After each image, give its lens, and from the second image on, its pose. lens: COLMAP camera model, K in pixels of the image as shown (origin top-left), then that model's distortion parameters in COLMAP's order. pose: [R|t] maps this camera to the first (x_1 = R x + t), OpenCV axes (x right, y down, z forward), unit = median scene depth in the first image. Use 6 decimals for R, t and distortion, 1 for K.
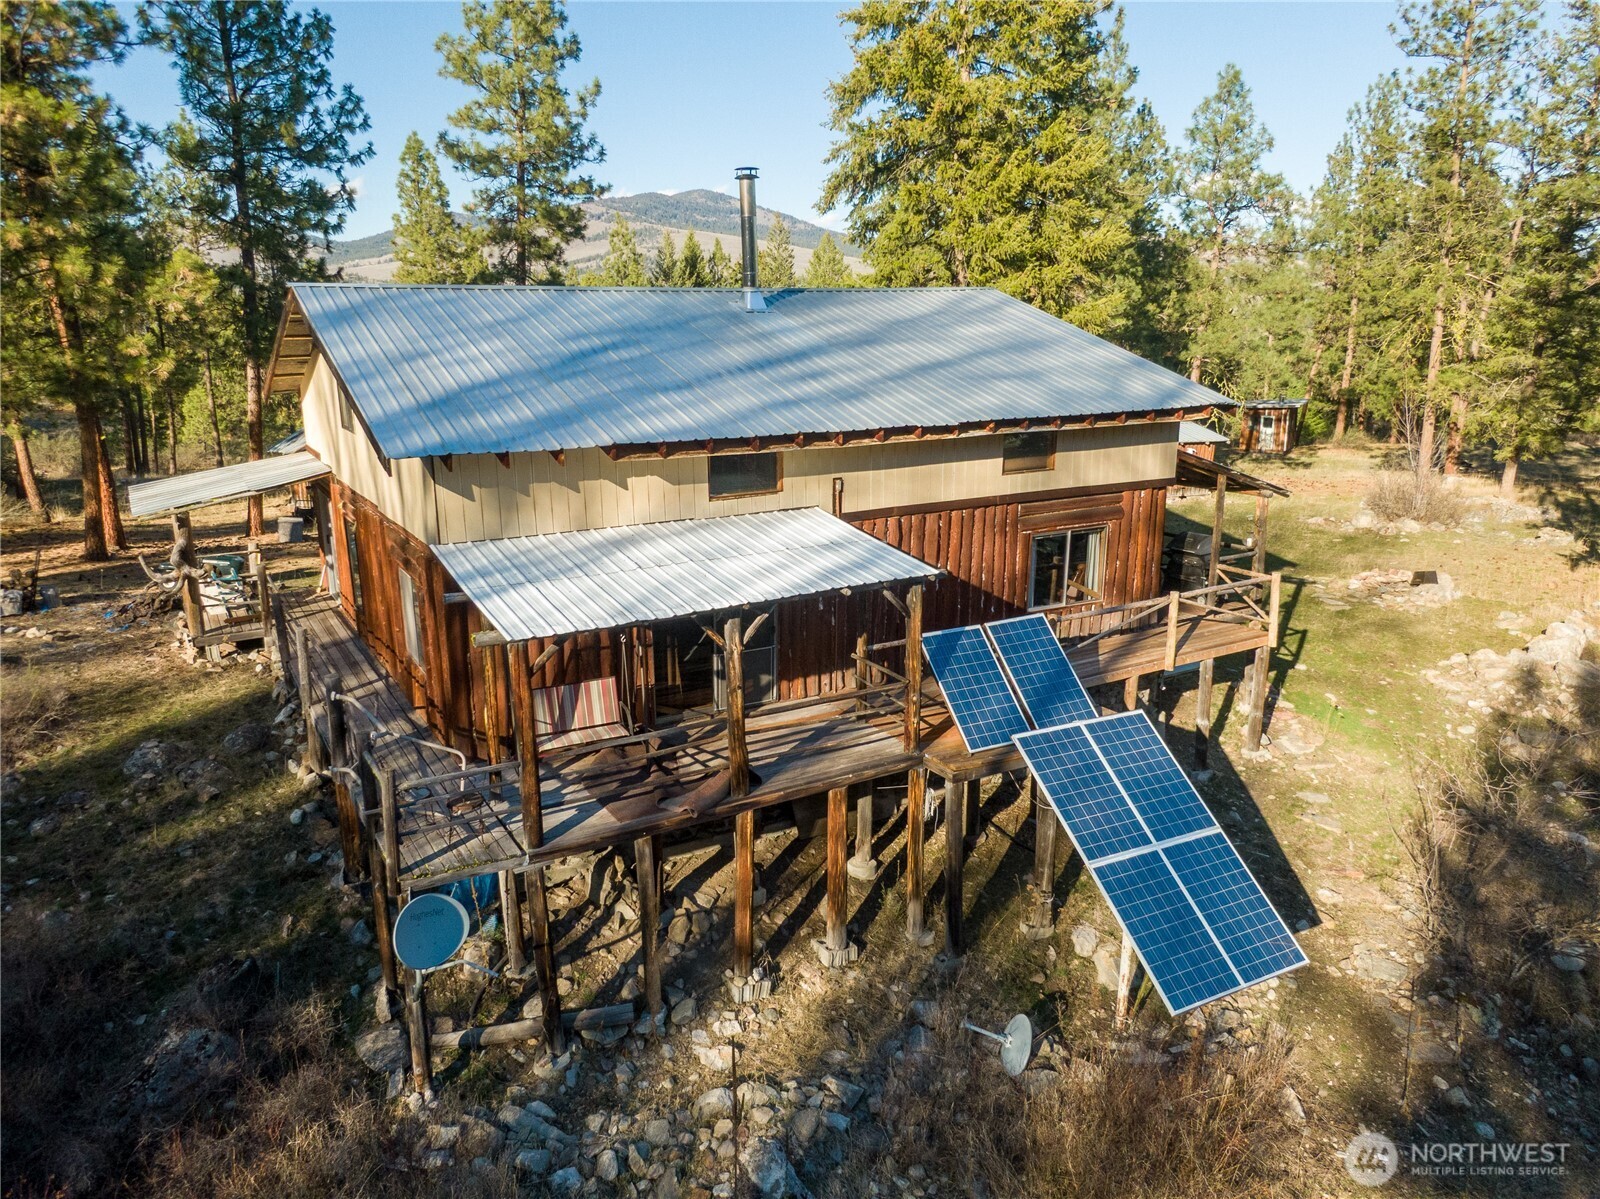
lens RADIAL K [[1118.3, 0, 804.6], [0, 1118.3, 608.6], [0, 0, 1]] dist [0.008426, -0.017532]
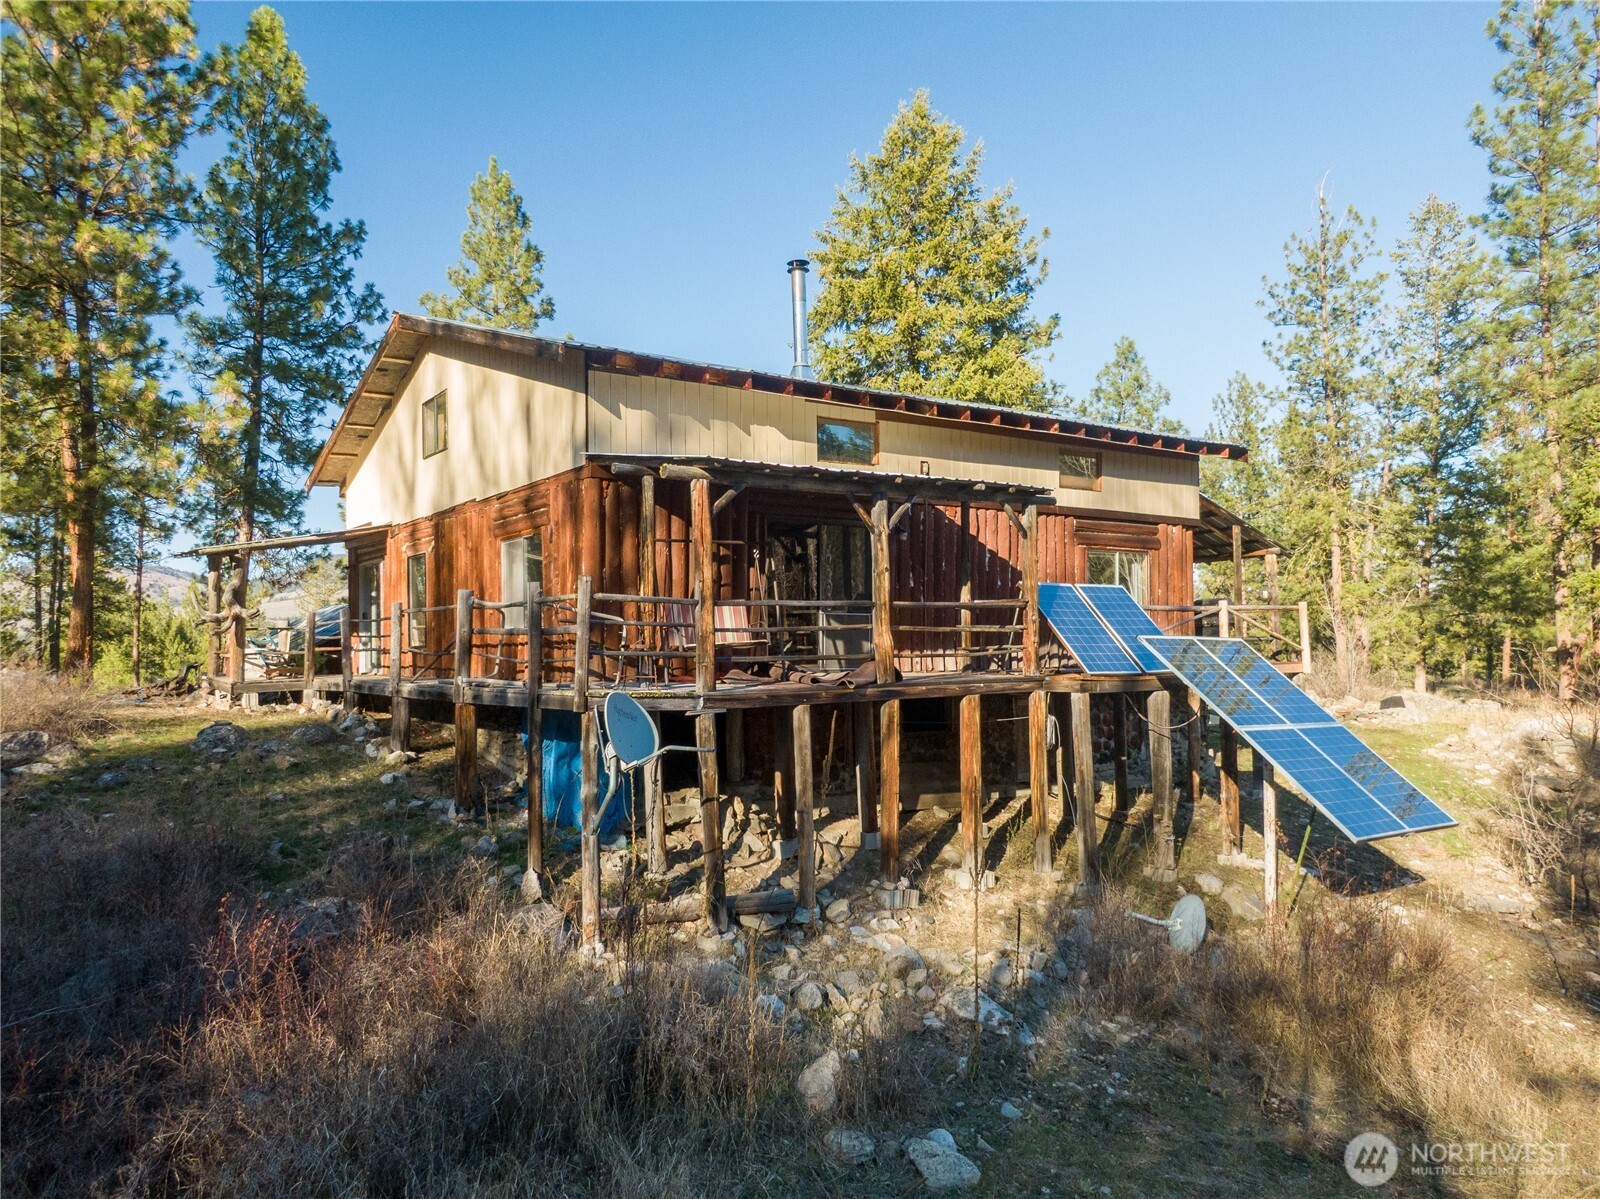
lens RADIAL K [[1118.3, 0, 799.2], [0, 1118.3, 623.3], [0, 0, 1]] dist [0.008426, -0.017532]
pose [[0.995678, -0.004685, 0.092755, -0.088555], [0.030258, 0.960601, -0.276279, 0.151062], [-0.087806, 0.277892, 0.956591, 0.012910]]
